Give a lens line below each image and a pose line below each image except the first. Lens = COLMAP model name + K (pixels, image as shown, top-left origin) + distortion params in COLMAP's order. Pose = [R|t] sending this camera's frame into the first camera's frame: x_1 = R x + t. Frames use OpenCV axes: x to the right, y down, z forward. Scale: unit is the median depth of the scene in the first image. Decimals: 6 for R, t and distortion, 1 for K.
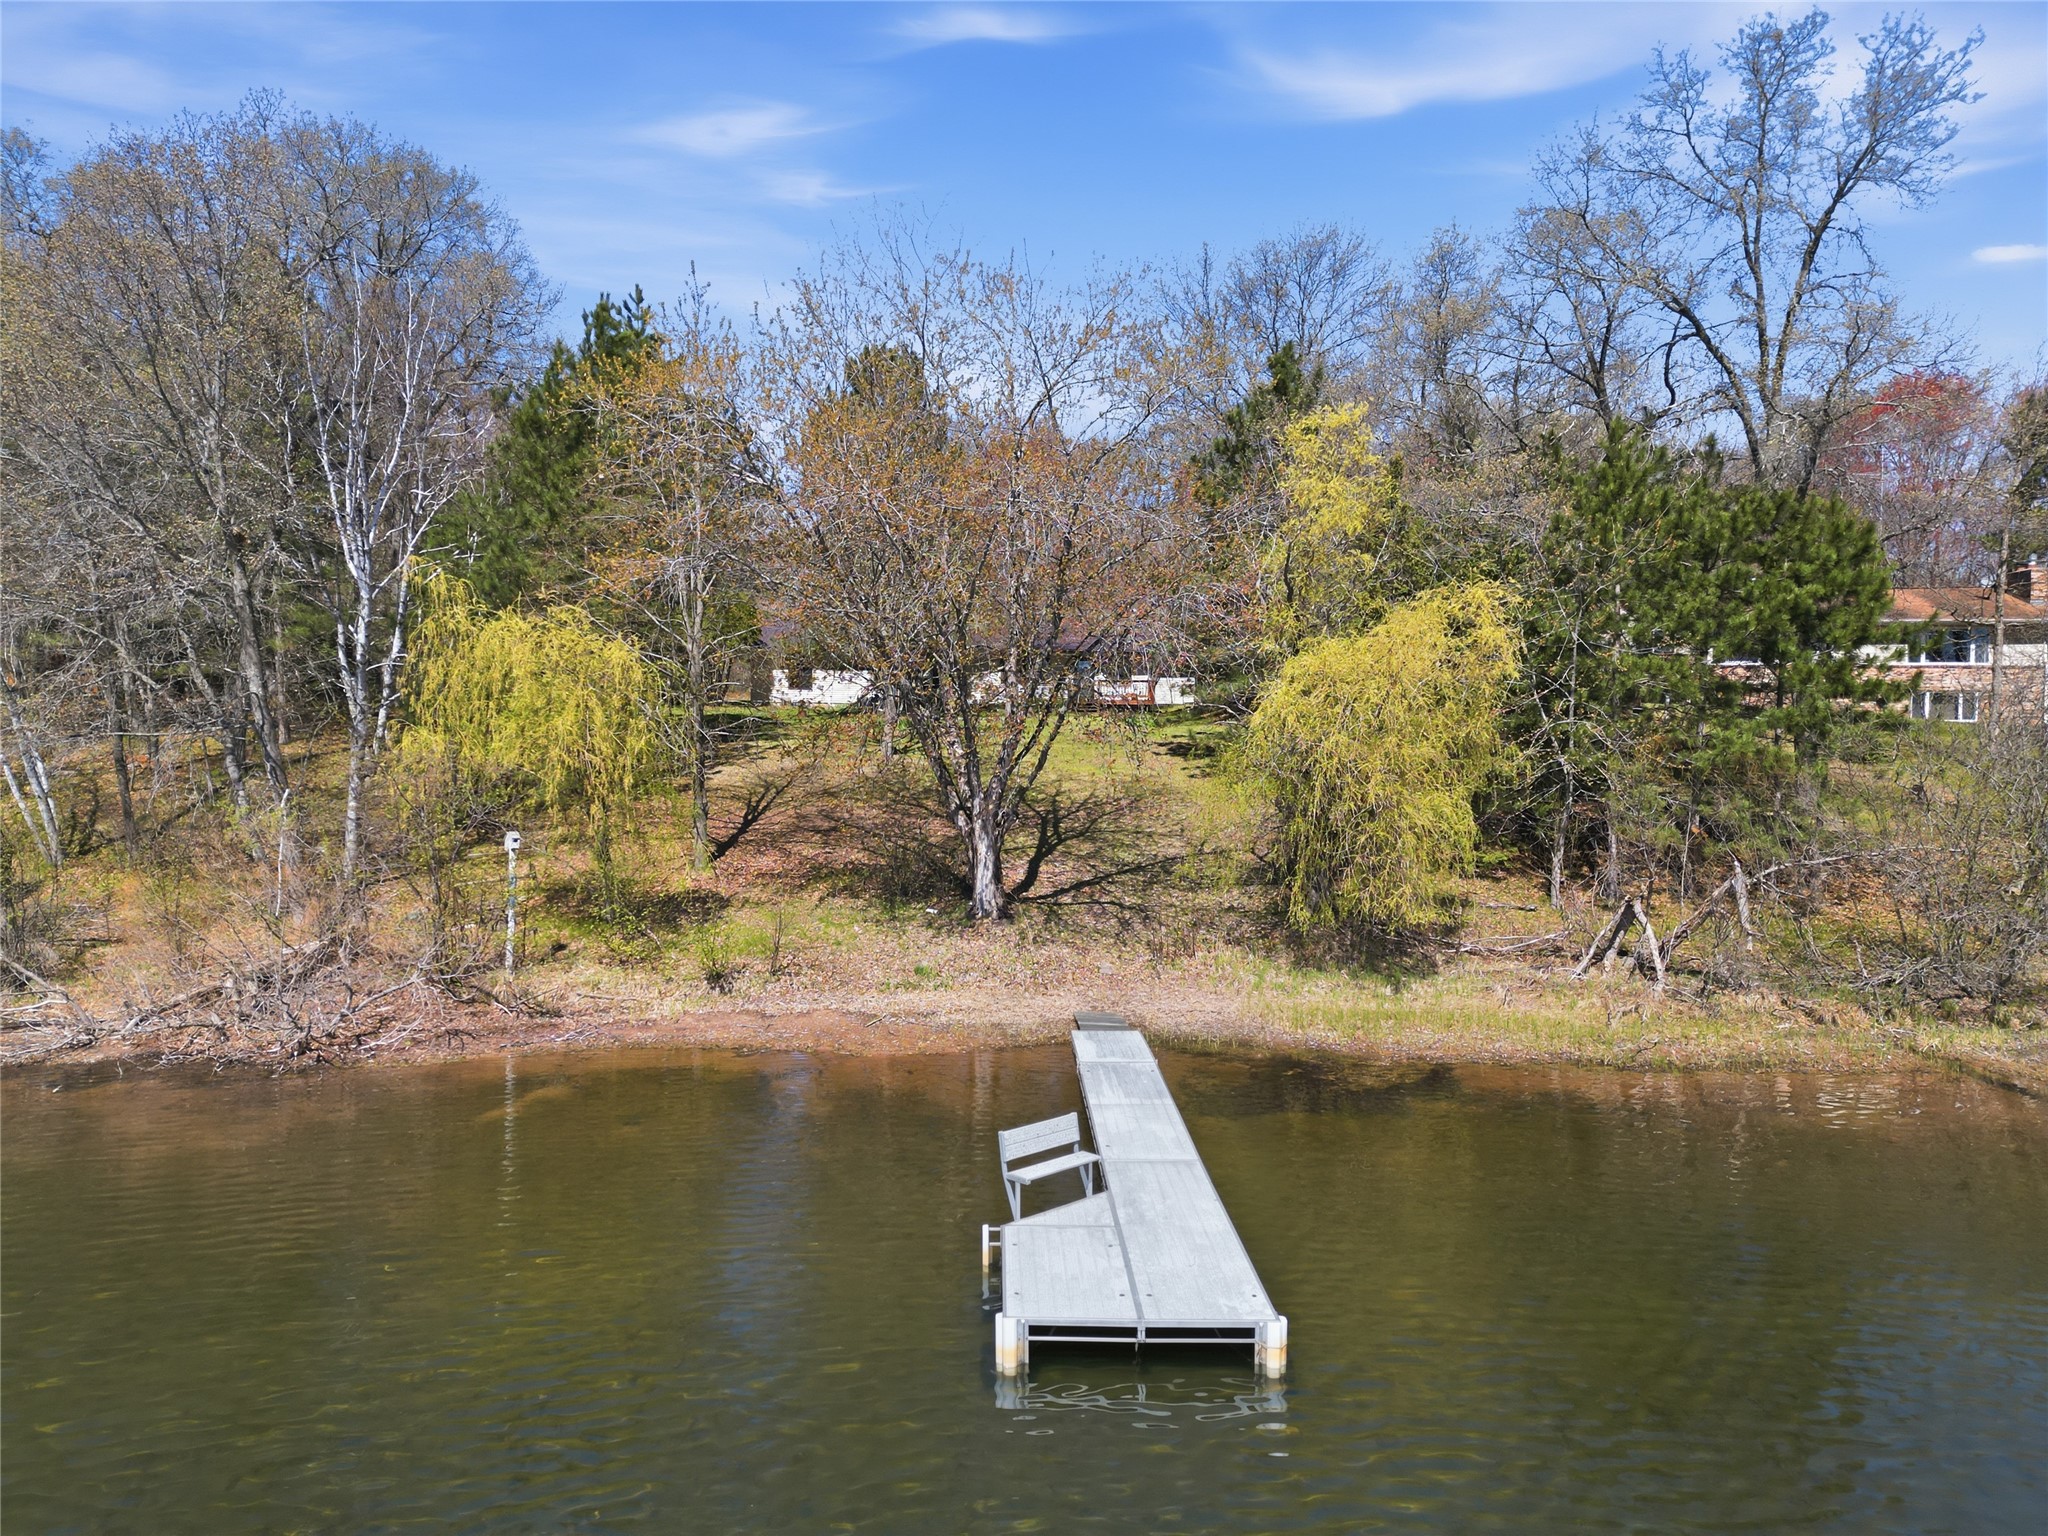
lens RADIAL K [[1429.0, 0, 1022.5], [0, 1429.0, 775.1], [0, 0, 1]] dist [0.046234, -0.028833]
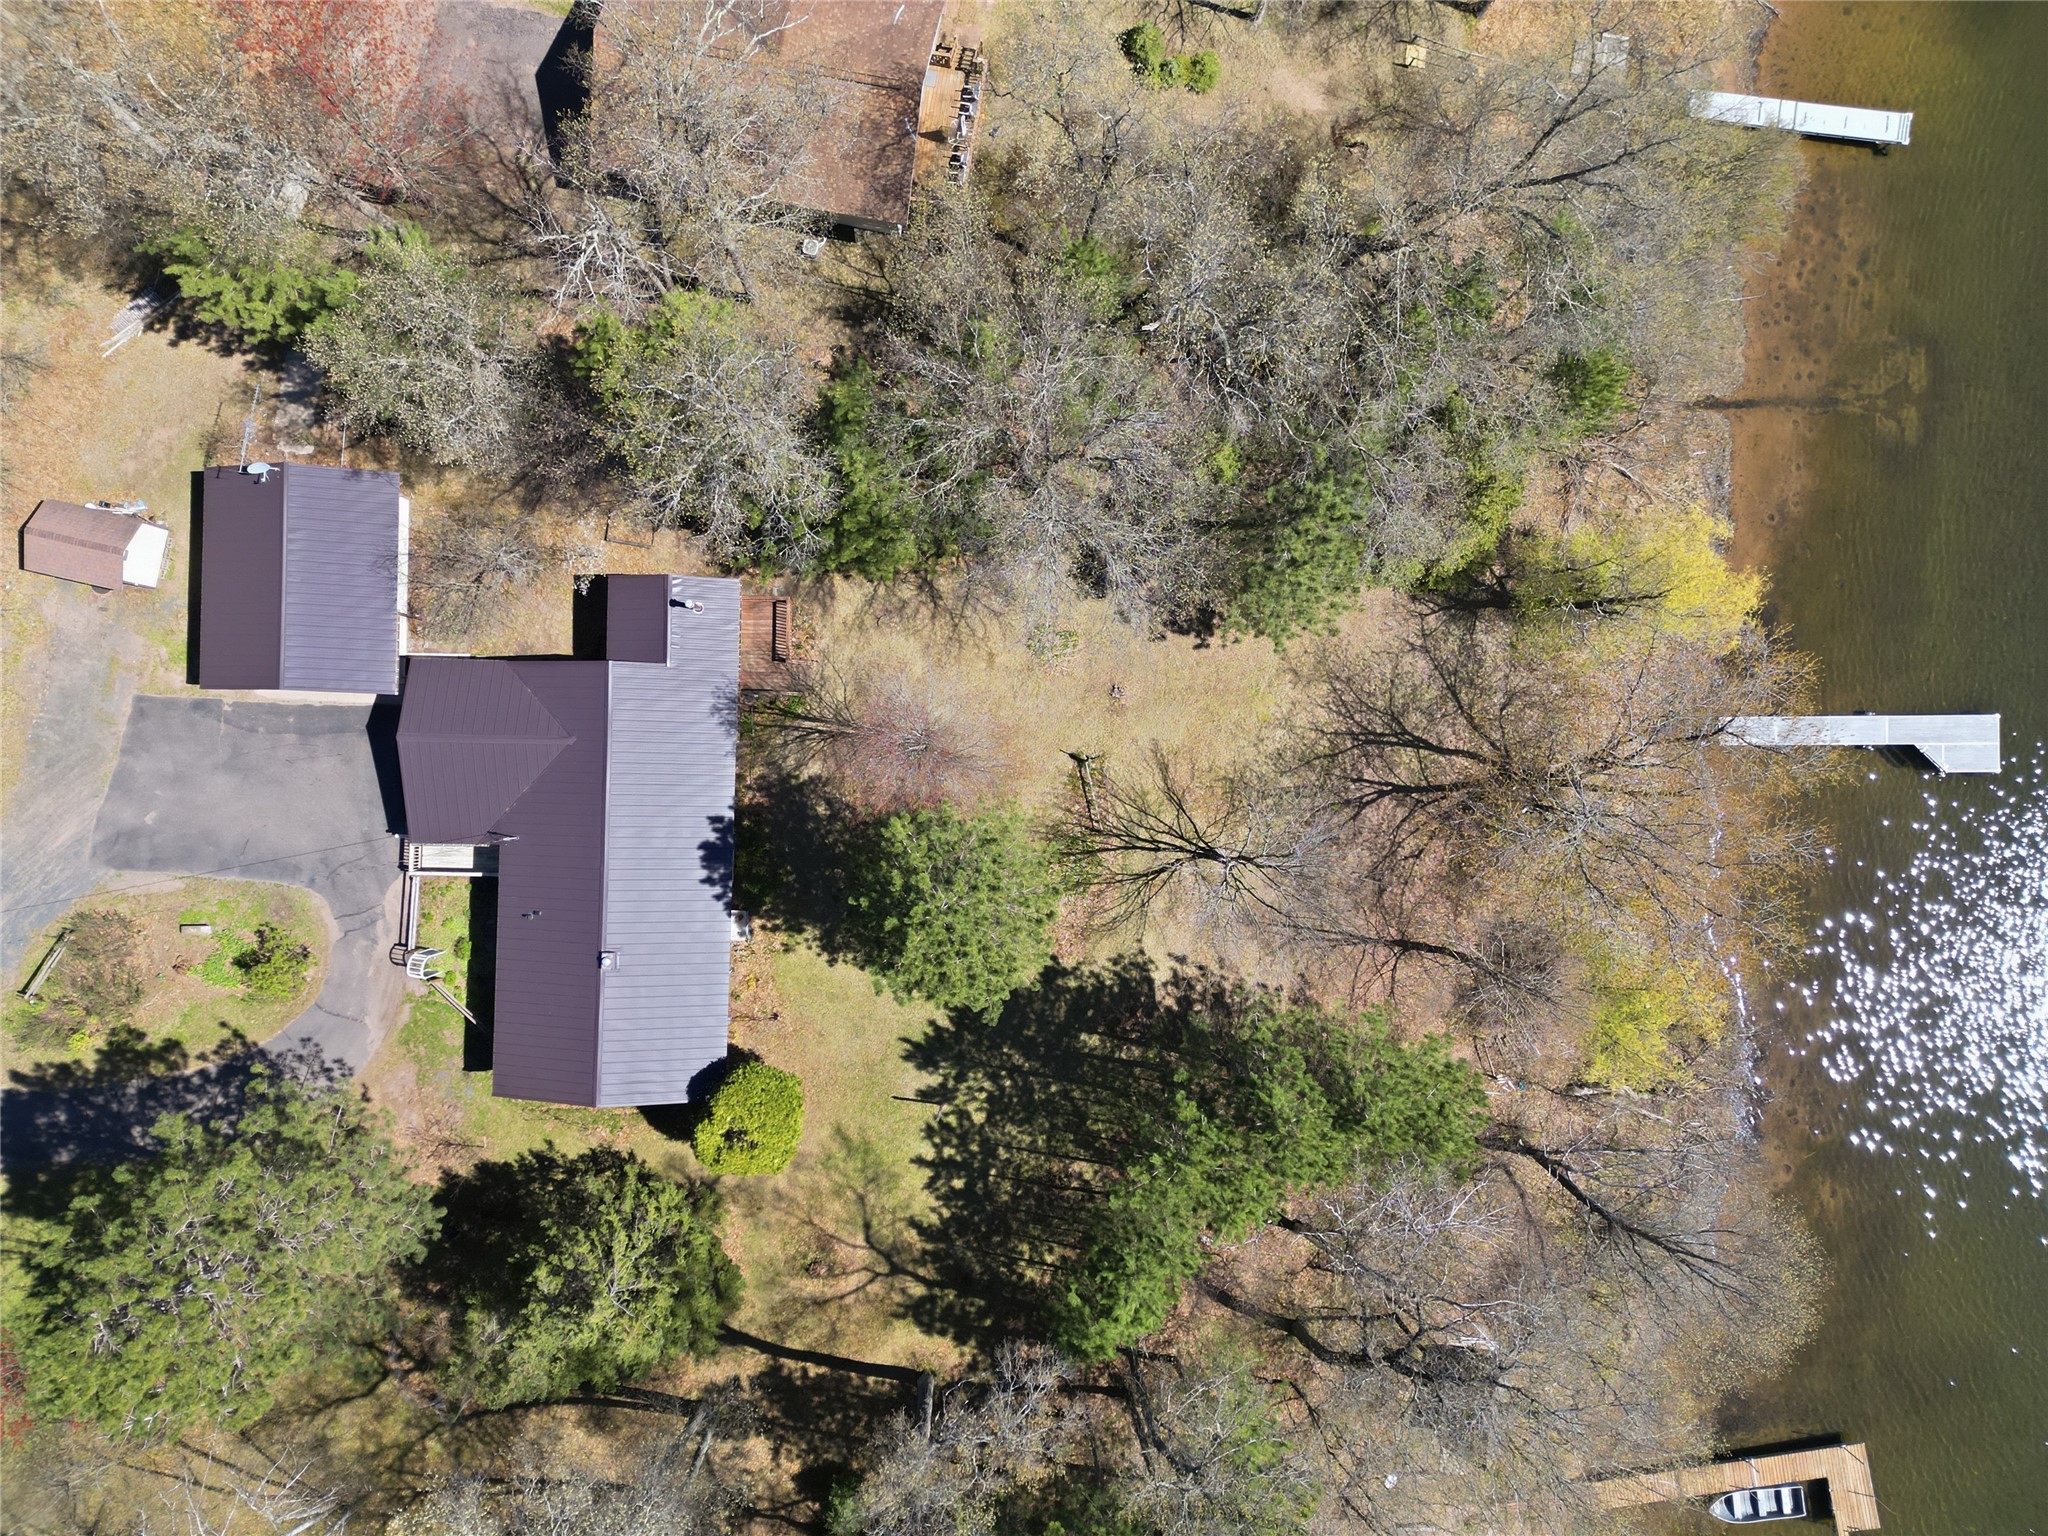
lens RADIAL K [[1429.0, 0, 1023.1], [0, 1429.0, 770.0], [0, 0, 1]] dist [0.046234, -0.028833]
pose [[0.014765, -0.999876, -0.005492, -0.014304], [0.028414, -0.005070, 0.999583, -1.944216], [-0.999487, -0.014914, 0.028335, 1.735316]]
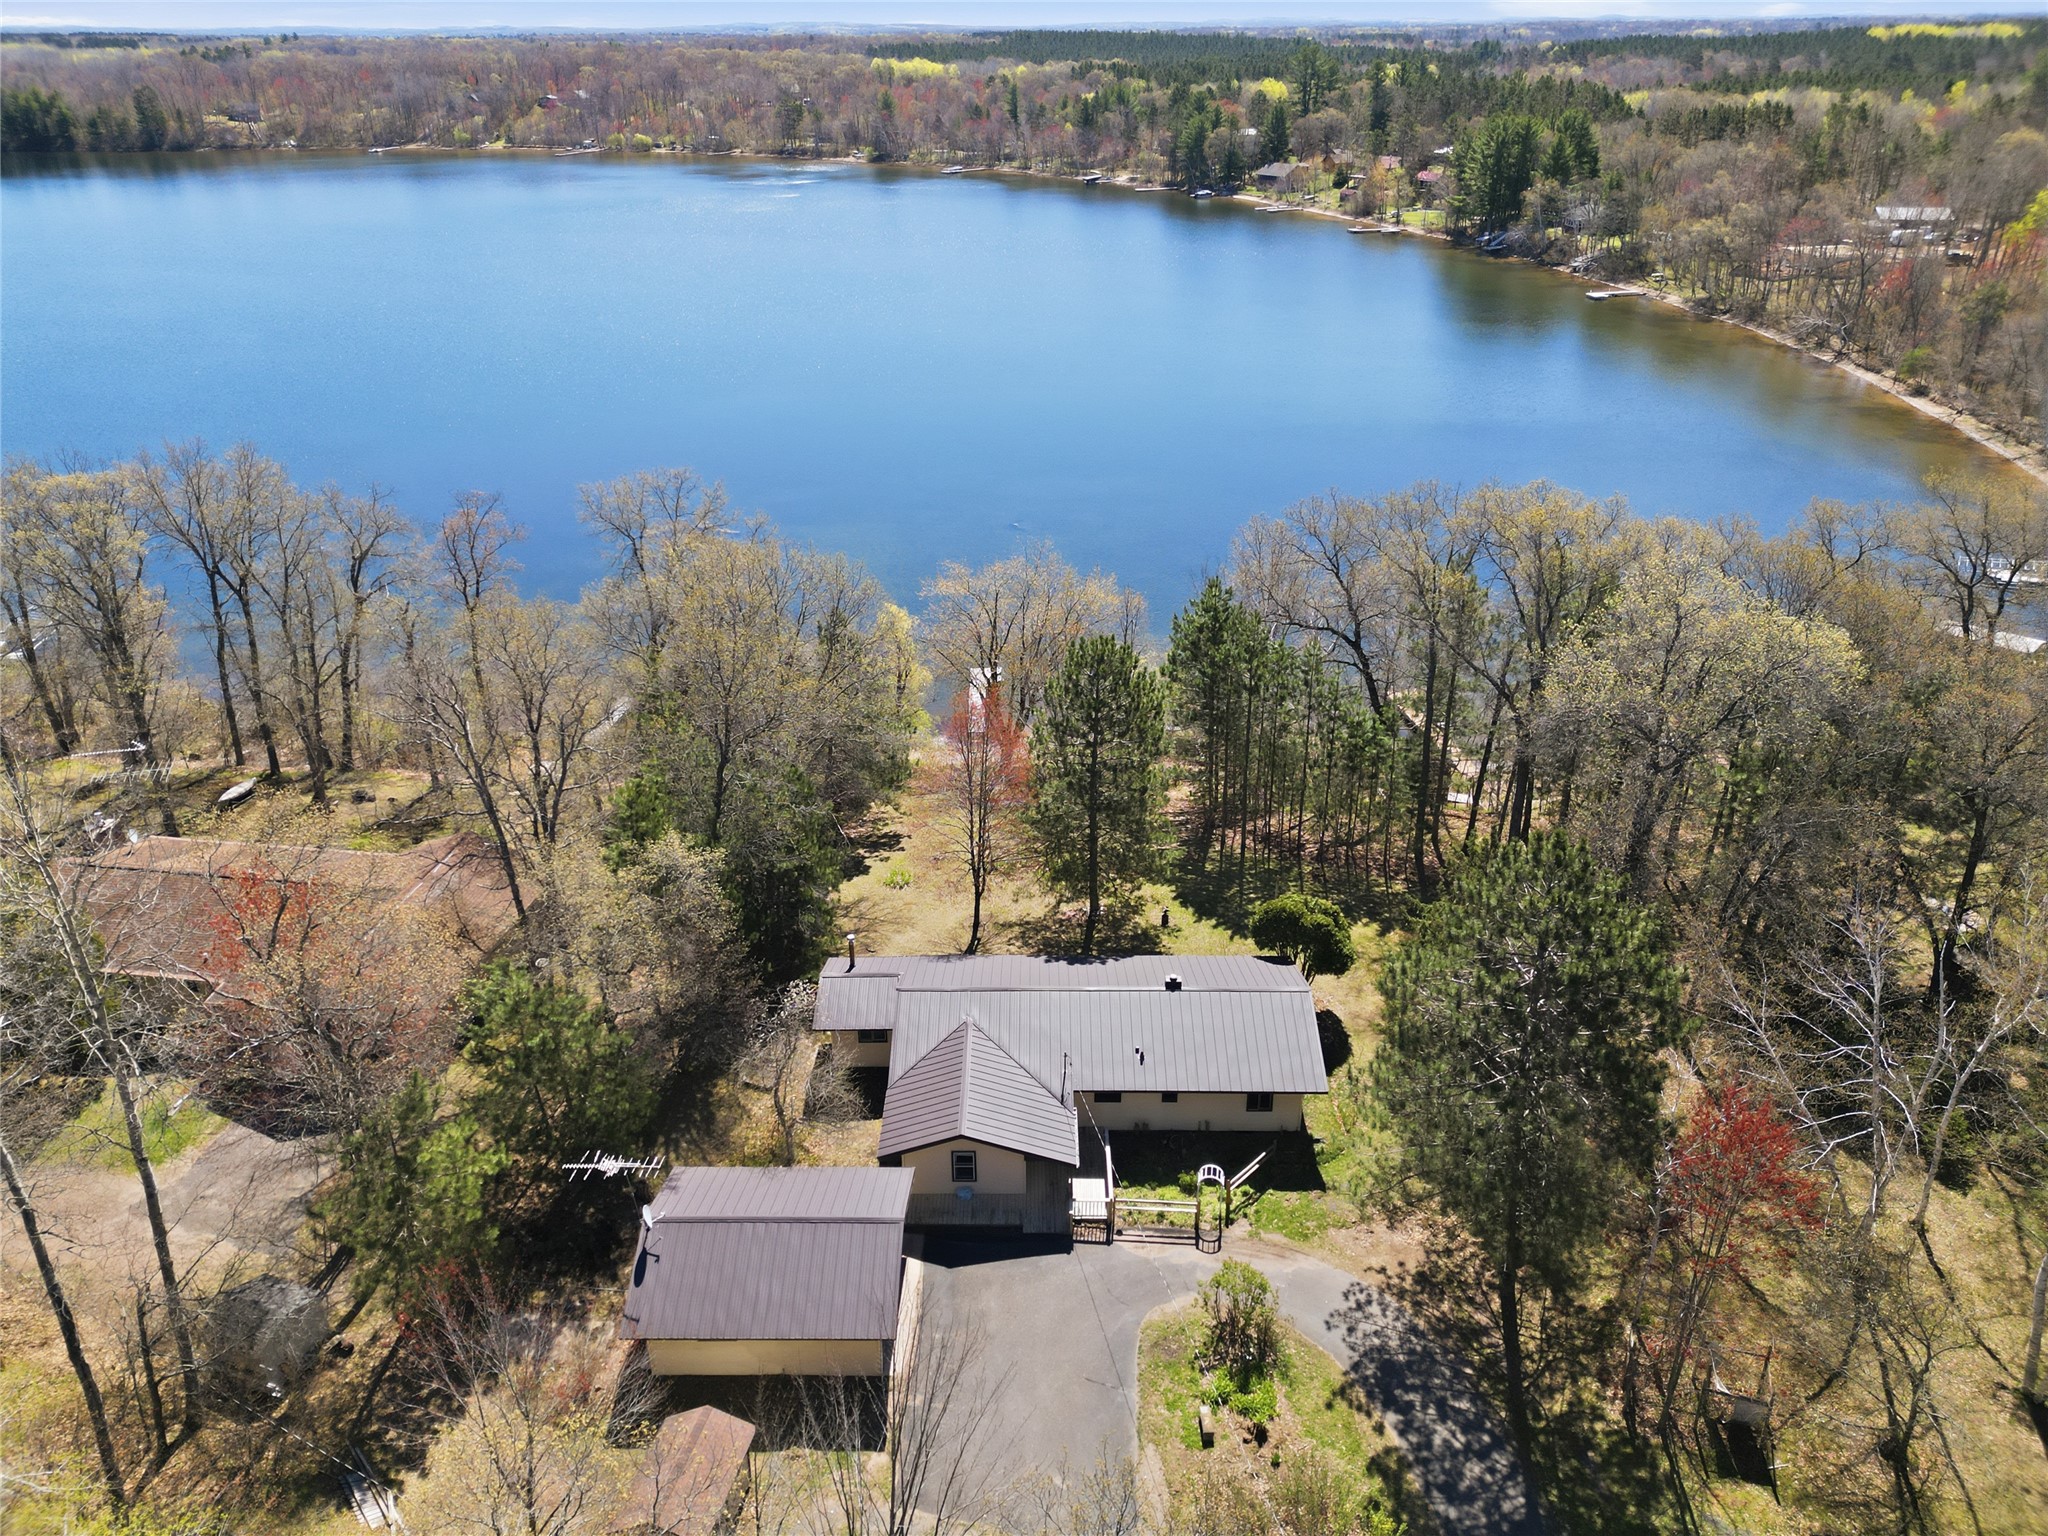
lens RADIAL K [[1429.0, 0, 1033.9], [0, 1429.0, 756.5], [0, 0, 1]] dist [0.046234, -0.028833]
pose [[-0.999777, 0.020820, -0.003516, -0.080931], [0.017472, 0.909222, 0.415944, -1.304149], [0.011856, 0.415790, -0.909383, 3.833462]]
